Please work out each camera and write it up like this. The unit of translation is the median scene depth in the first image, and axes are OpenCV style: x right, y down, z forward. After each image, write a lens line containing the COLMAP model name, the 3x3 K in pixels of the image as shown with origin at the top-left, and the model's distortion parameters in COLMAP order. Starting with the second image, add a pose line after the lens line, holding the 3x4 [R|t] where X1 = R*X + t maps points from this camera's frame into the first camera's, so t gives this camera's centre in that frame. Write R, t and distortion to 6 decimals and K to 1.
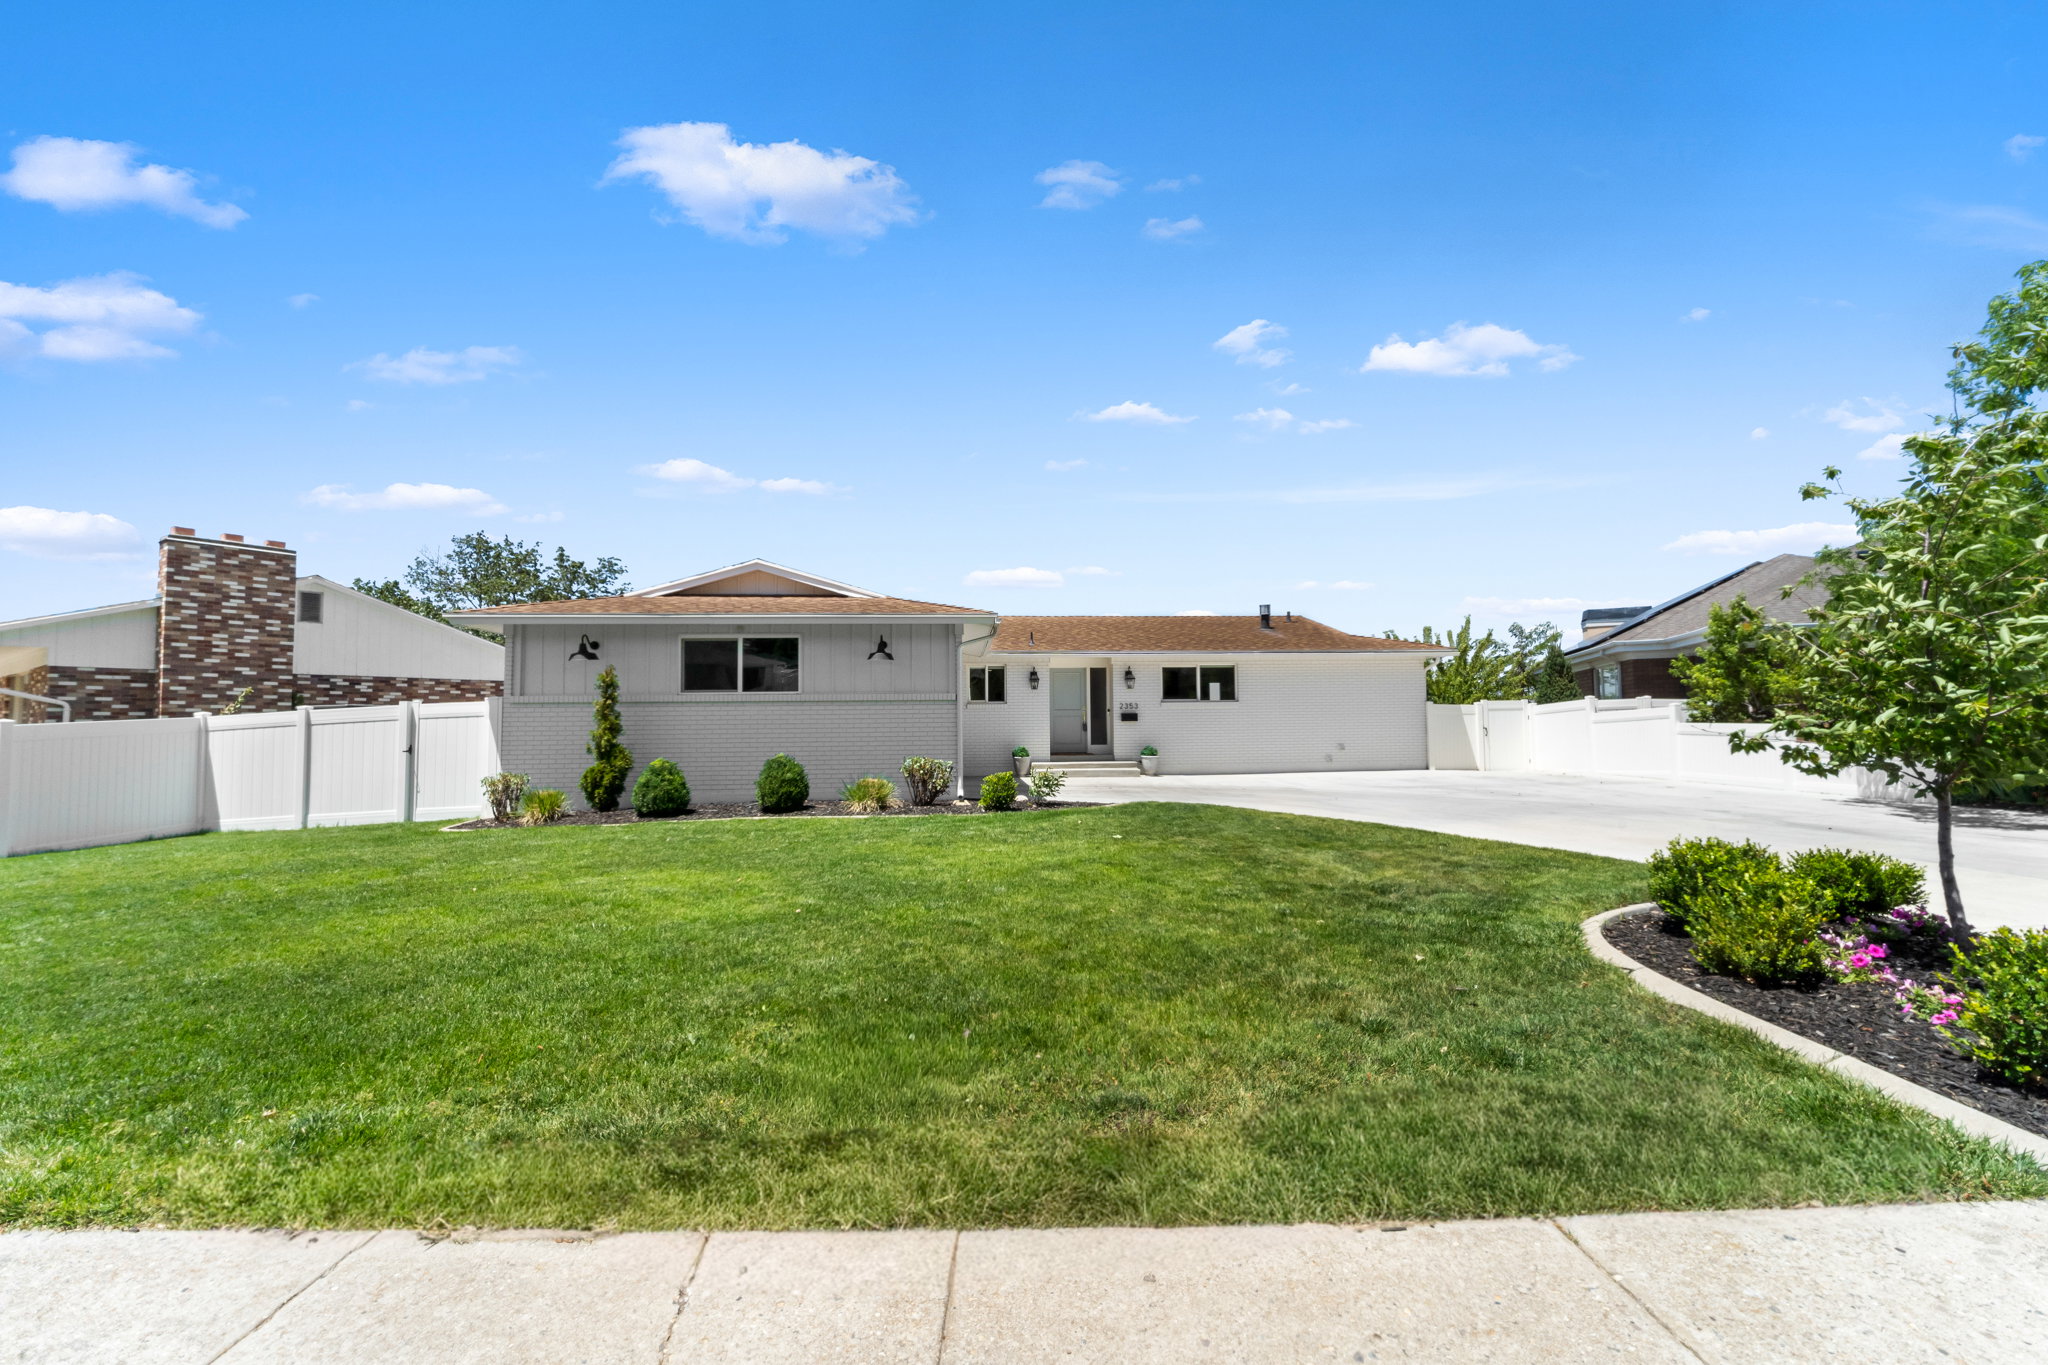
lens RADIAL K [[830.1, 0, 1020.3], [0, 830.1, 680.3], [0, 0, 1]] dist [0.002914, -0.000114]
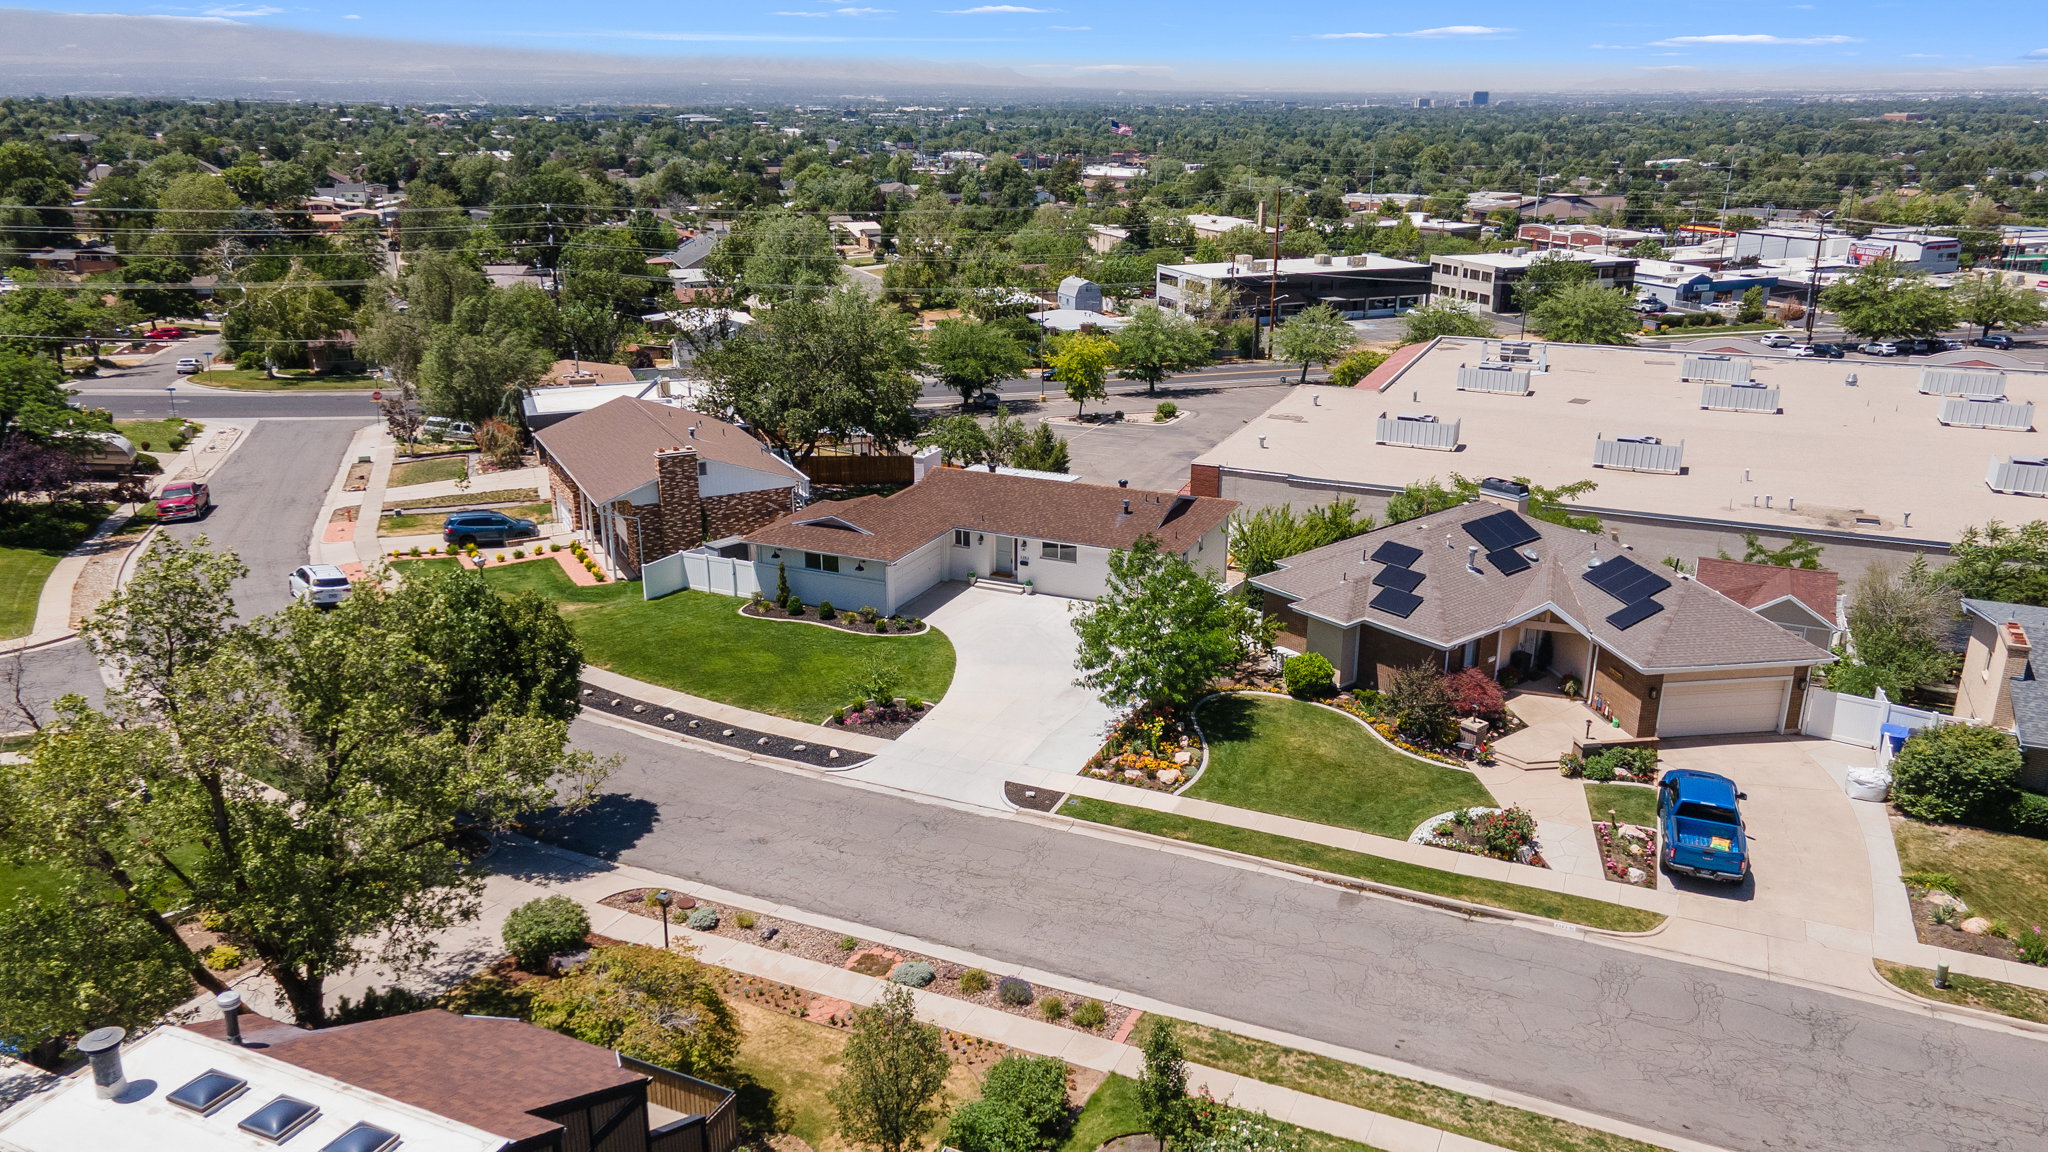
lens RADIAL K [[1466.3, 0, 1029.0], [0, 1466.3, 576.2], [0, 0, 1]] dist [-0.000033, 0.054355]
pose [[0.878594, 0.161952, -0.449270, 2.013647], [0.016301, 0.930025, 0.367133, -1.422189], [0.477290, -0.329885, 0.814475, -2.193375]]
